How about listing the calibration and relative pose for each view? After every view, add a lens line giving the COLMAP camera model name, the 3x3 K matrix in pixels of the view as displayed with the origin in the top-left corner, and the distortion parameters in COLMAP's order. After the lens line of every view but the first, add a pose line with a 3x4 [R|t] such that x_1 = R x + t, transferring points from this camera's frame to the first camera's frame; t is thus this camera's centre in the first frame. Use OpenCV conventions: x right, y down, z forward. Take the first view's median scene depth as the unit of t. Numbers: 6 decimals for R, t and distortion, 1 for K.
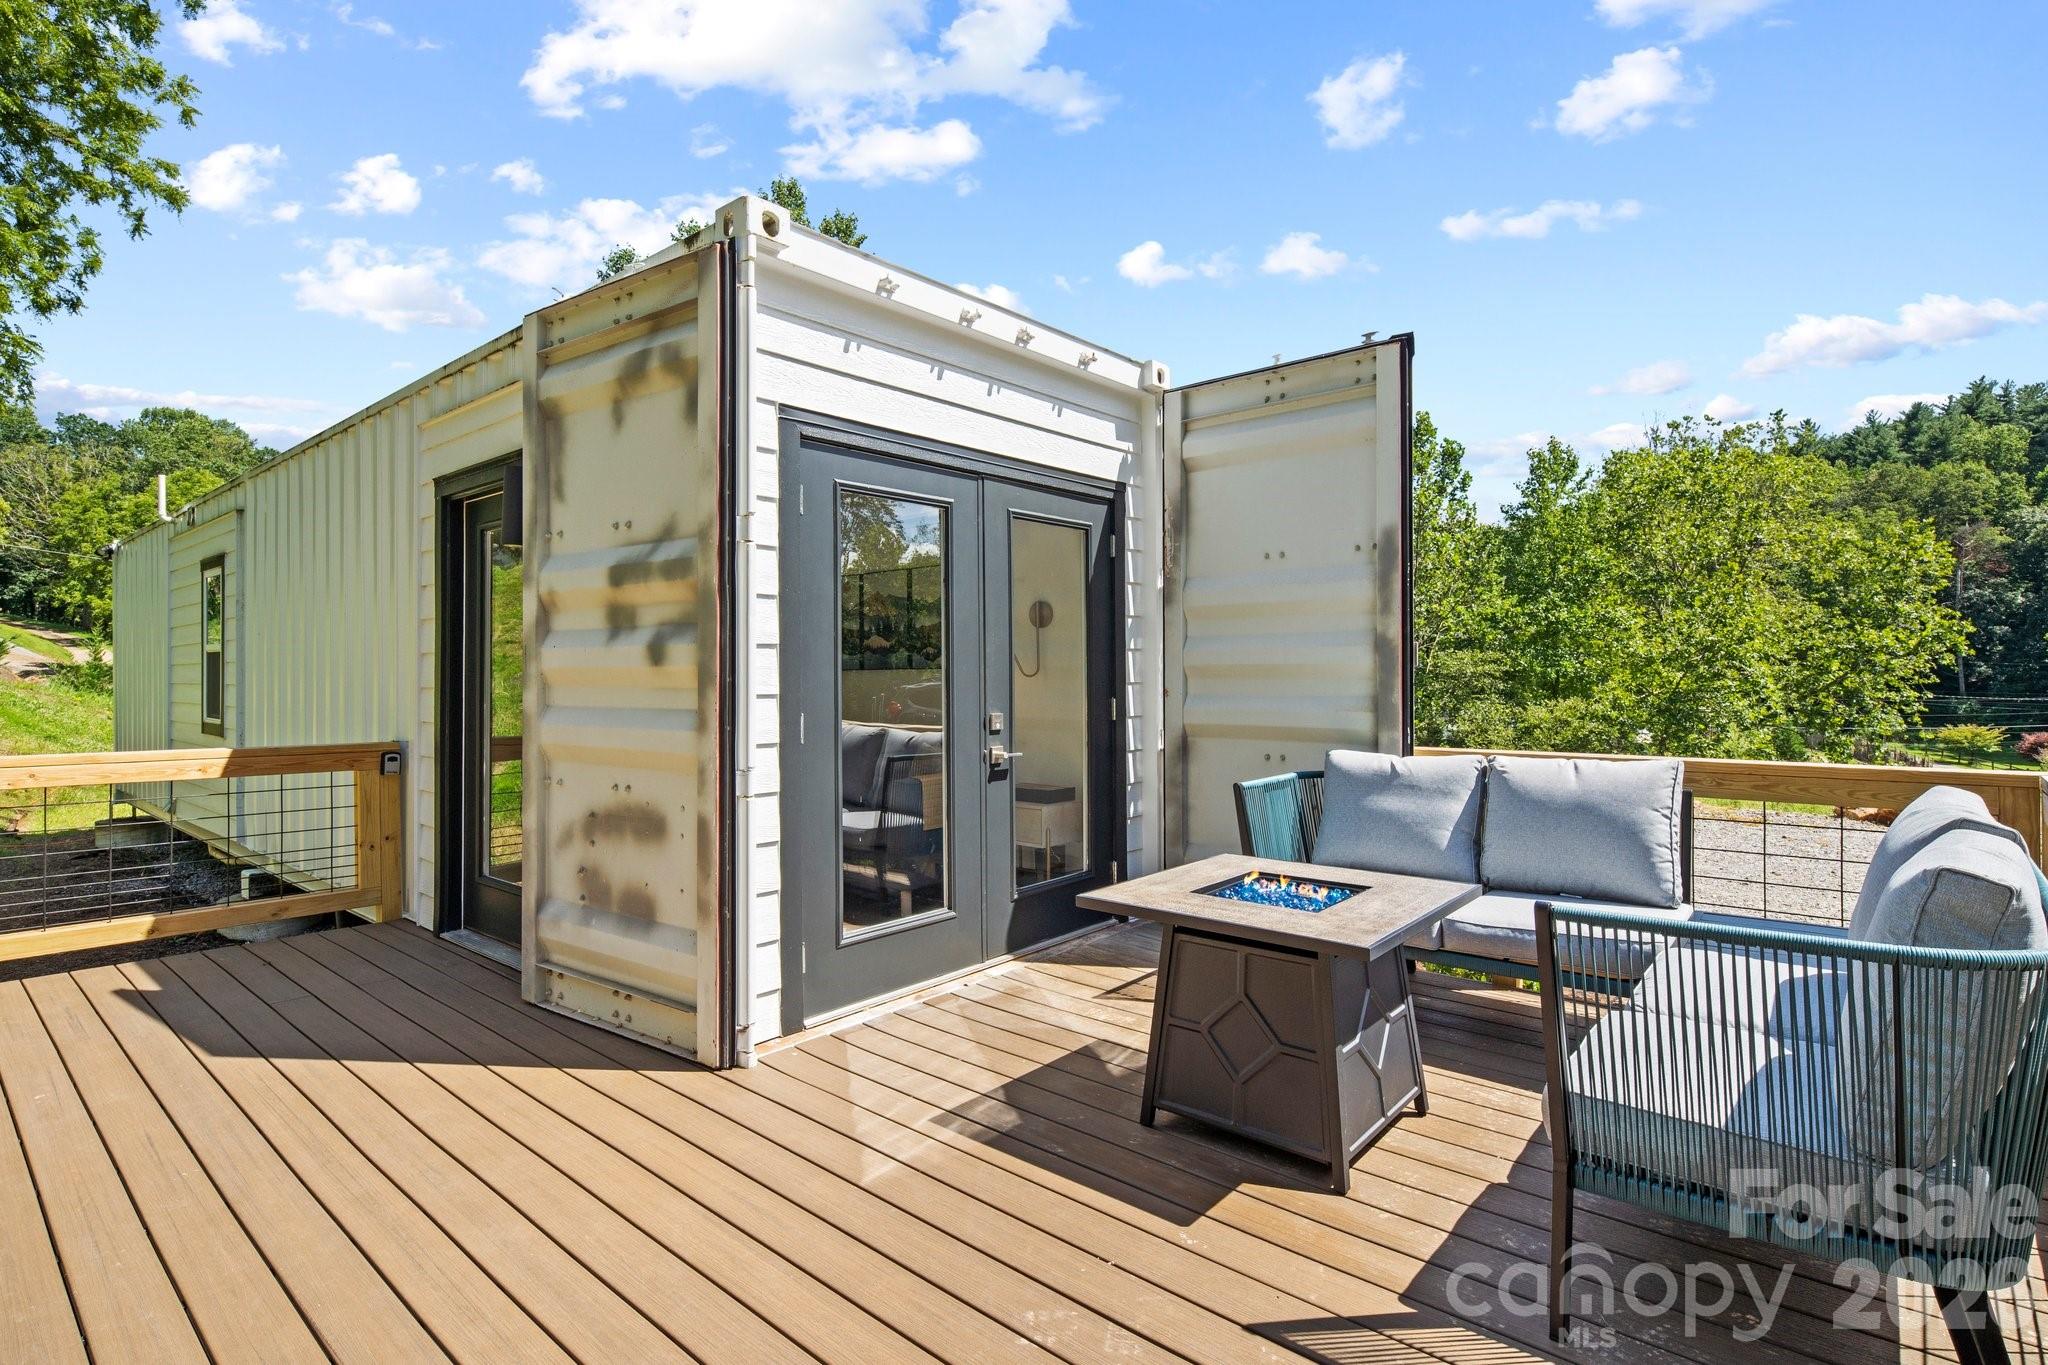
lens RADIAL K [[1005.0, 0, 1009.4], [0, 1005.0, 677.3], [0, 0, 1]] dist [0.002629, -0.000625]
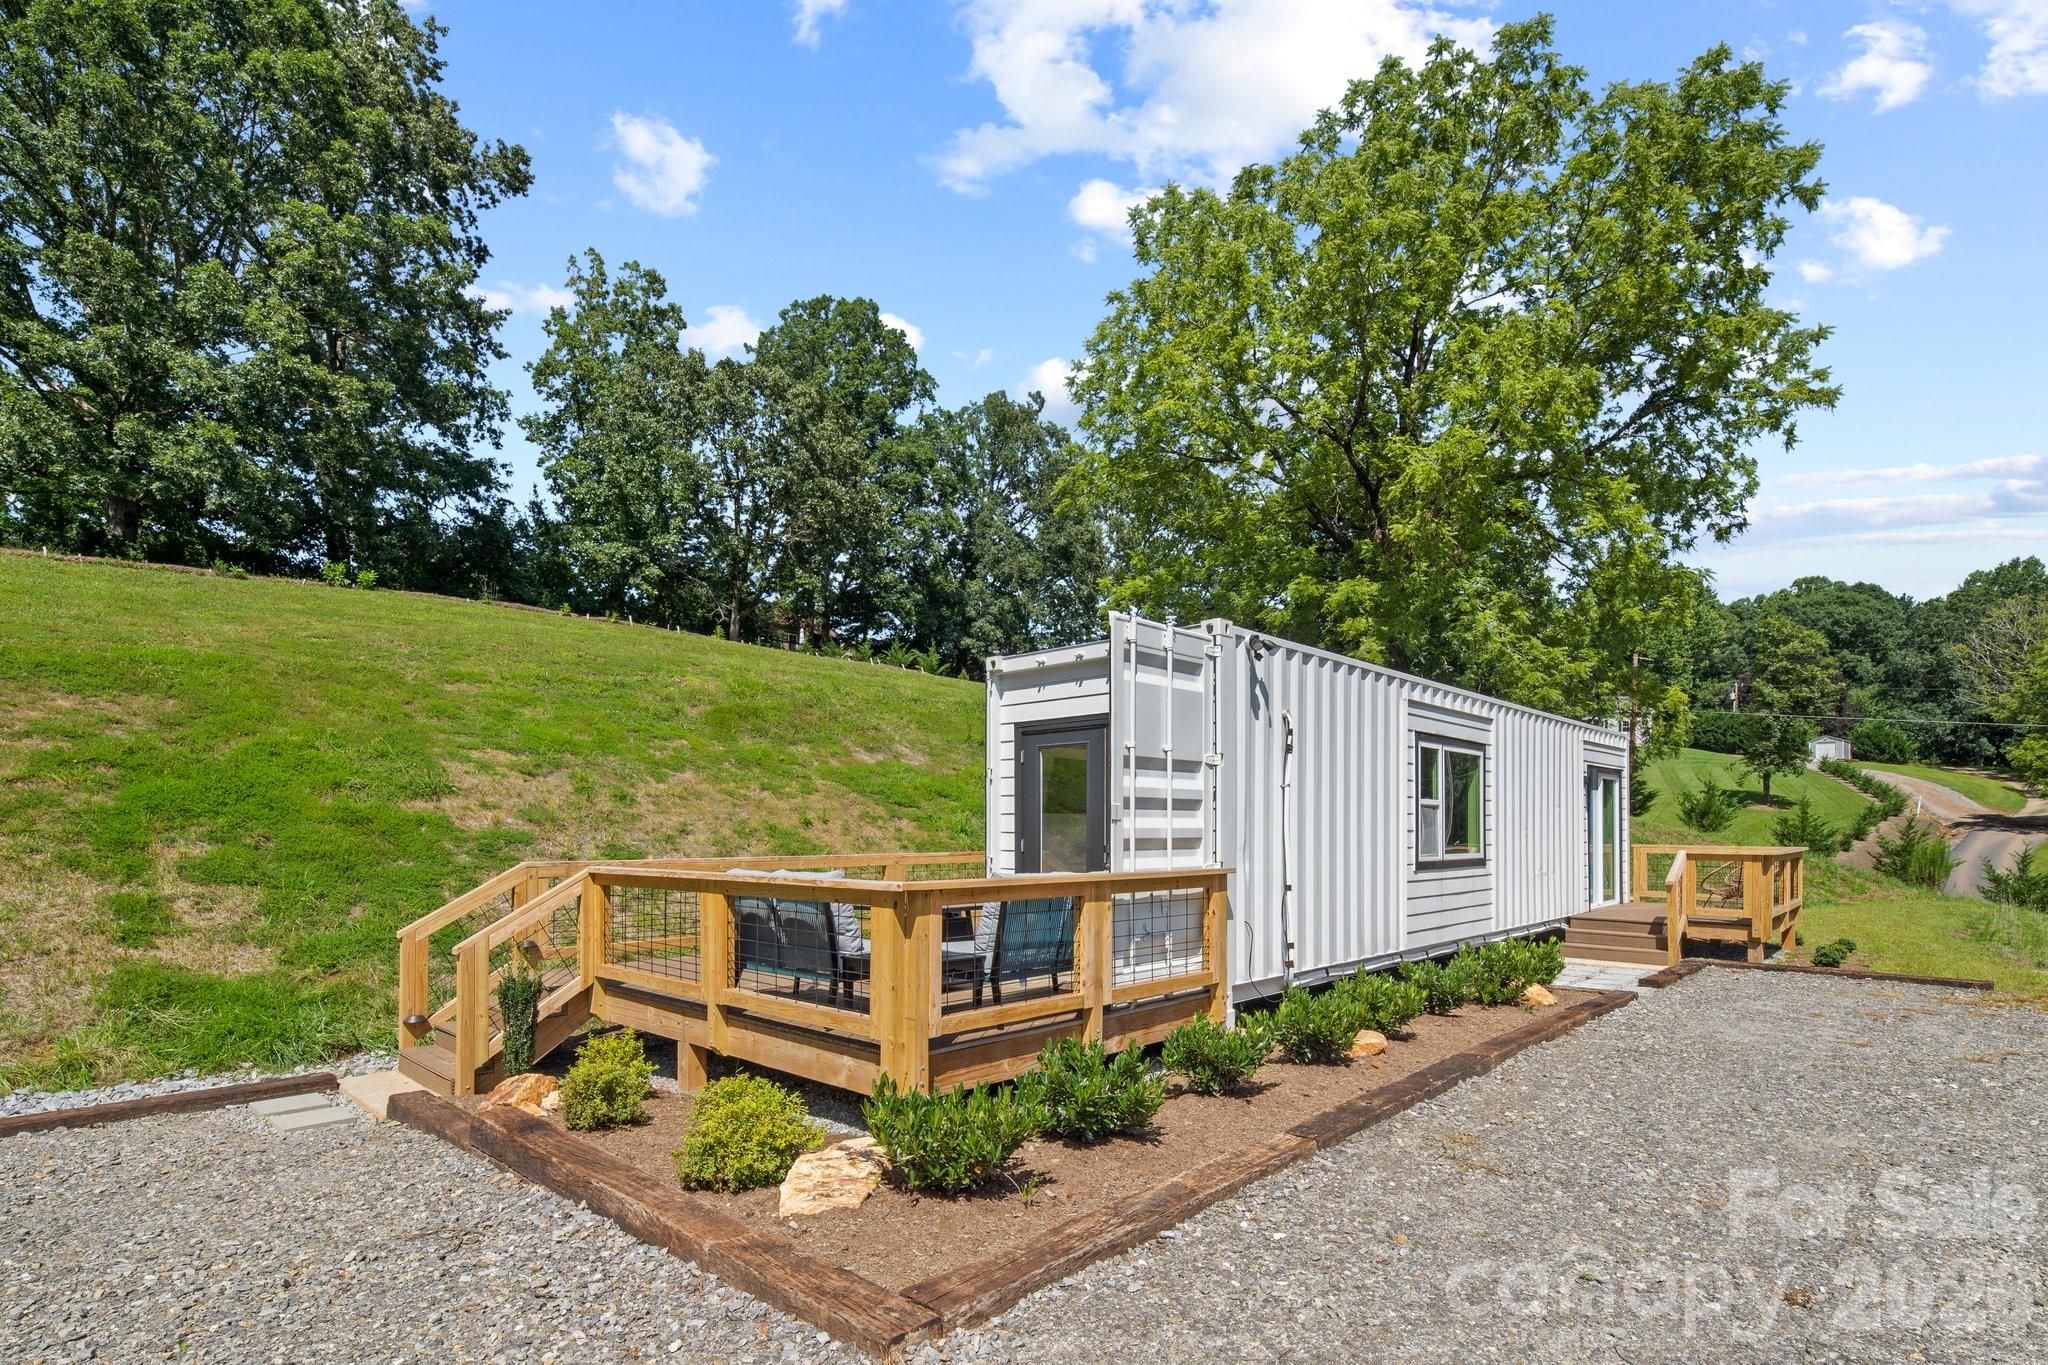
lens RADIAL K [[1005.0, 0, 1009.4], [0, 1005.0, 677.3], [0, 0, 1]] dist [0.002629, -0.000625]
pose [[-0.037950, -0.156026, -0.987024, 0.329632], [0.009614, 0.987632, -0.156492, 0.011166], [0.999233, -0.015428, -0.035981, 0.122505]]
